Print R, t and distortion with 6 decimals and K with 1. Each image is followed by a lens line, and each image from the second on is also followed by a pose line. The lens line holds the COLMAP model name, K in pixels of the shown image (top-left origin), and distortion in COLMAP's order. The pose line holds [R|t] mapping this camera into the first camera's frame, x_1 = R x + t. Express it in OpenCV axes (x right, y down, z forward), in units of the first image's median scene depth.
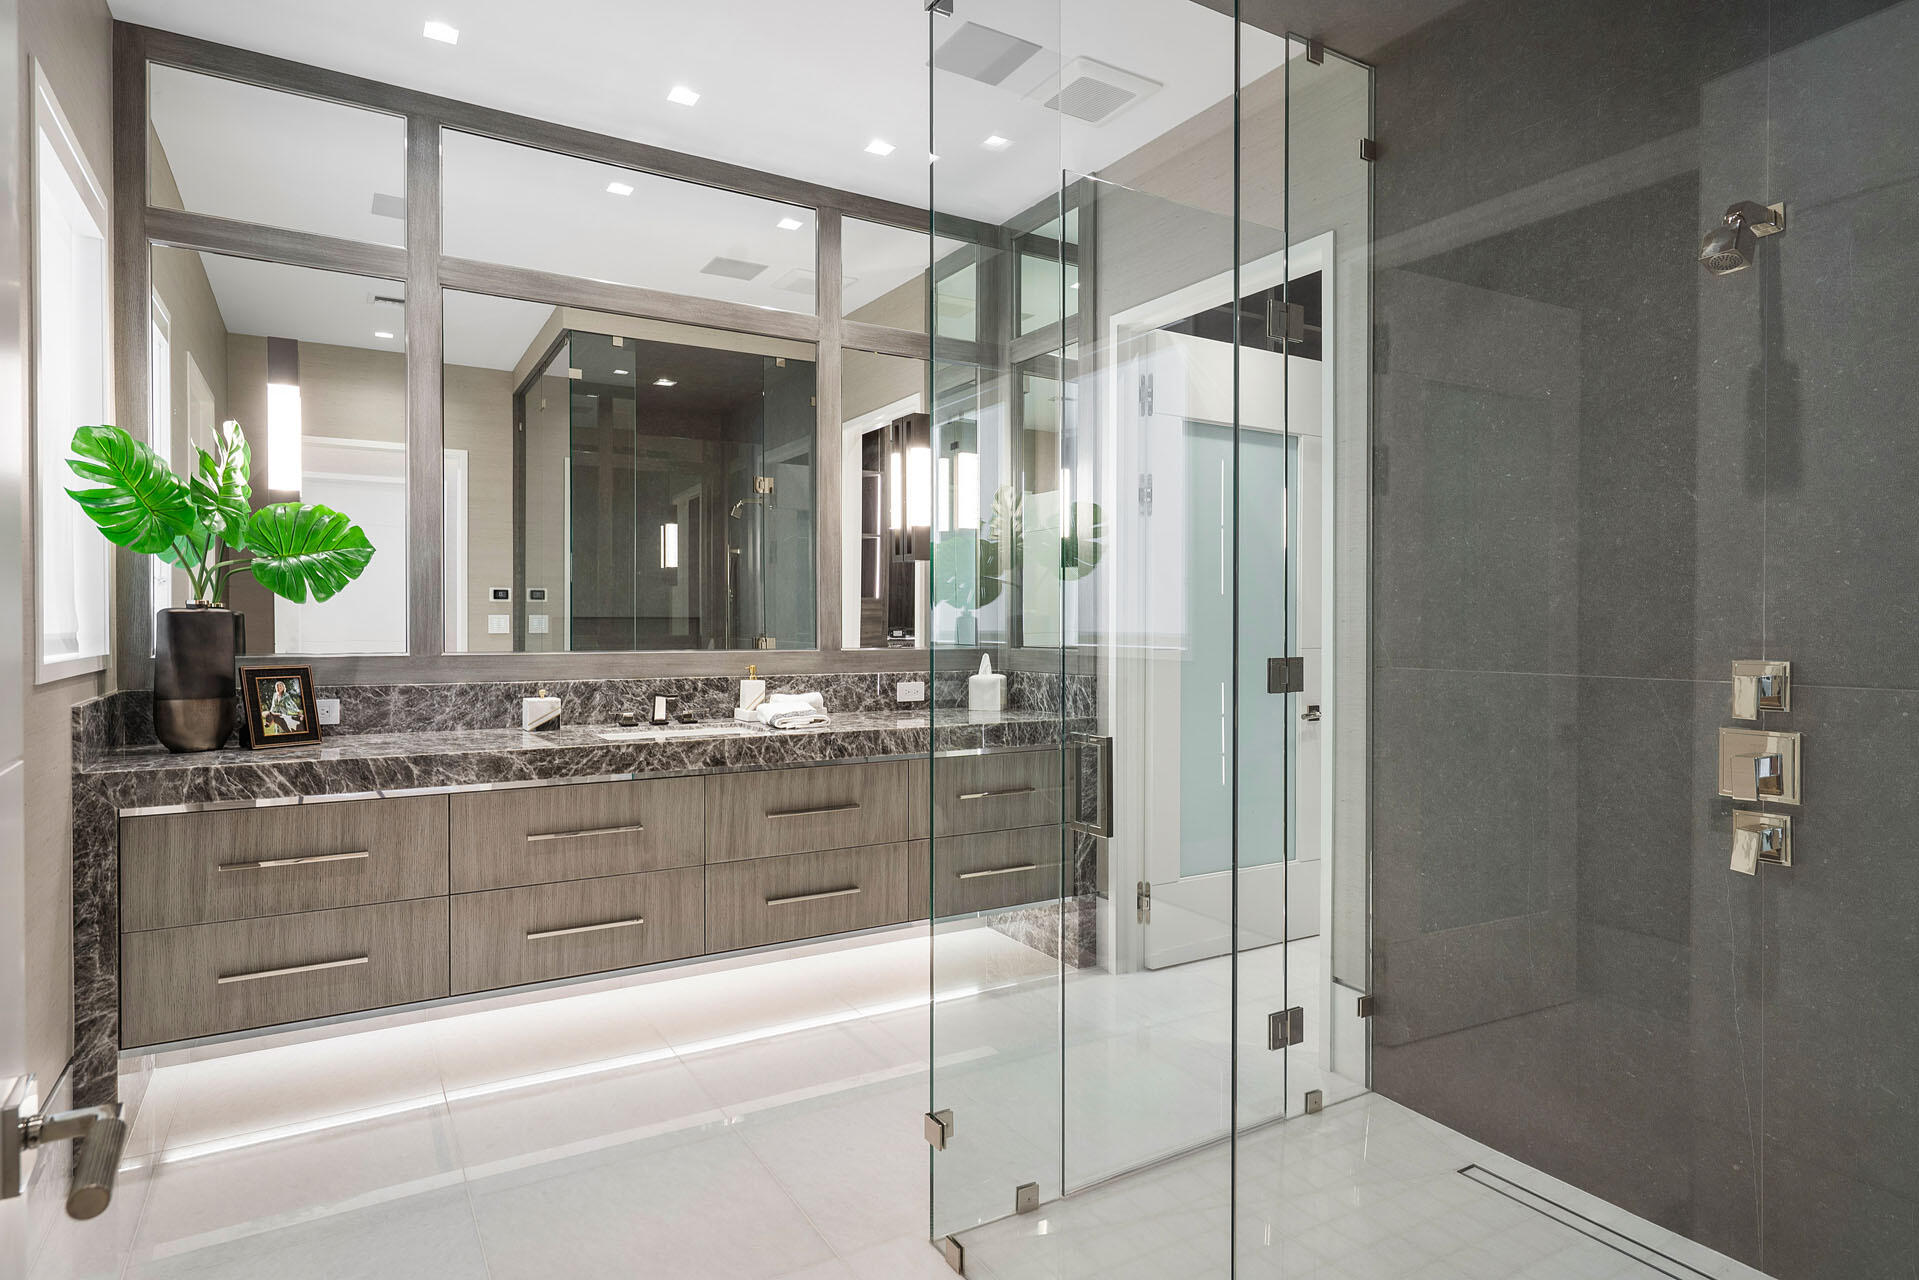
lens RADIAL K [[1046.3, 0, 961.3], [0, 1046.3, 633.4], [0, 0, 1]] dist [0.001633, 0.000302]
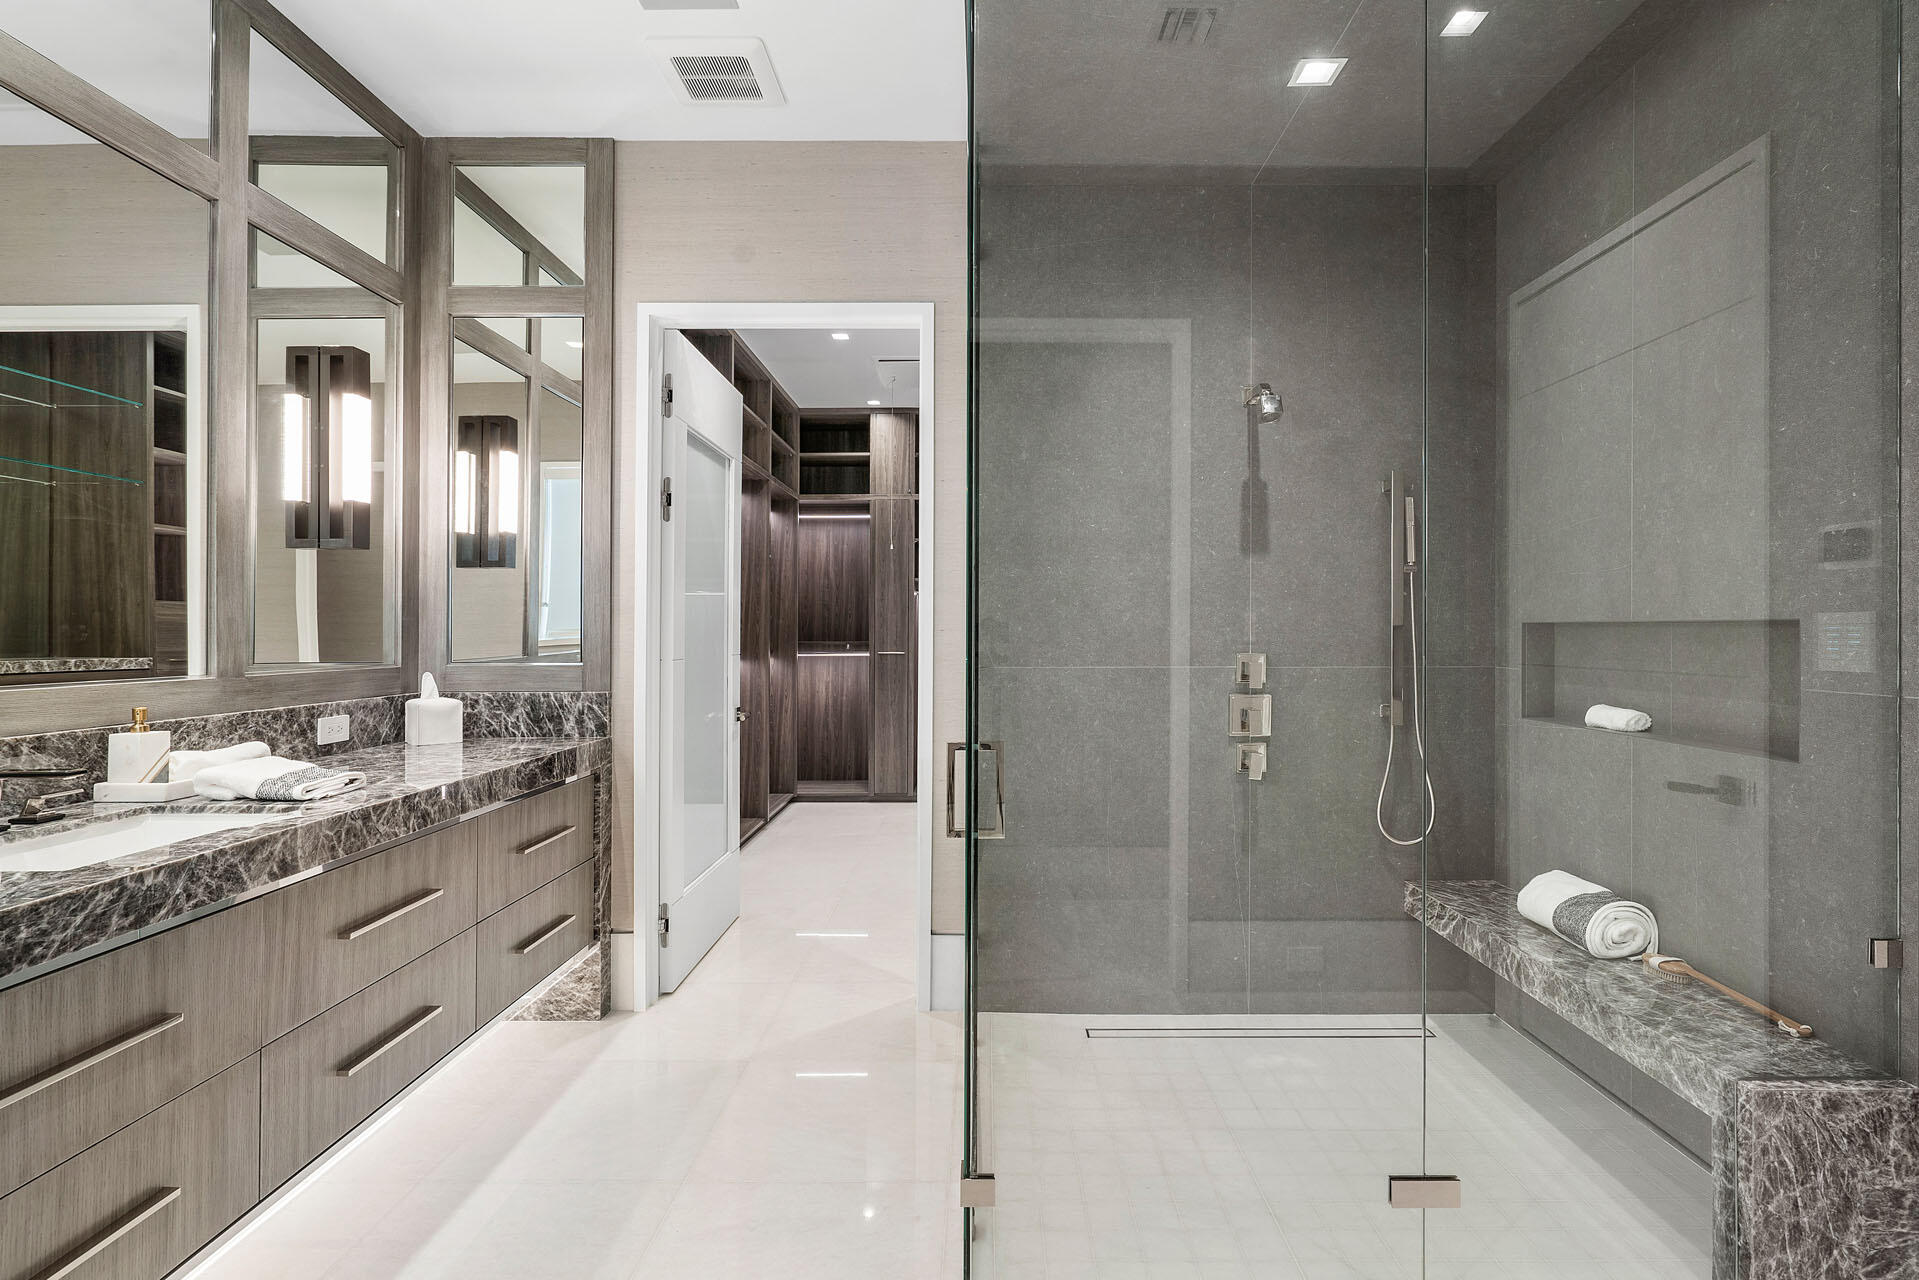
lens RADIAL K [[920.0, 0, 970.9], [0, 920.0, 625.6], [0, 0, 1]] dist [-0.002108, -0.000555]
pose [[0.523315, 0.000782, 0.852139, -0.471522], [0.011596, 0.999900, -0.008039, -0.007537], [-0.852060, 0.014088, 0.523254, 0.383845]]
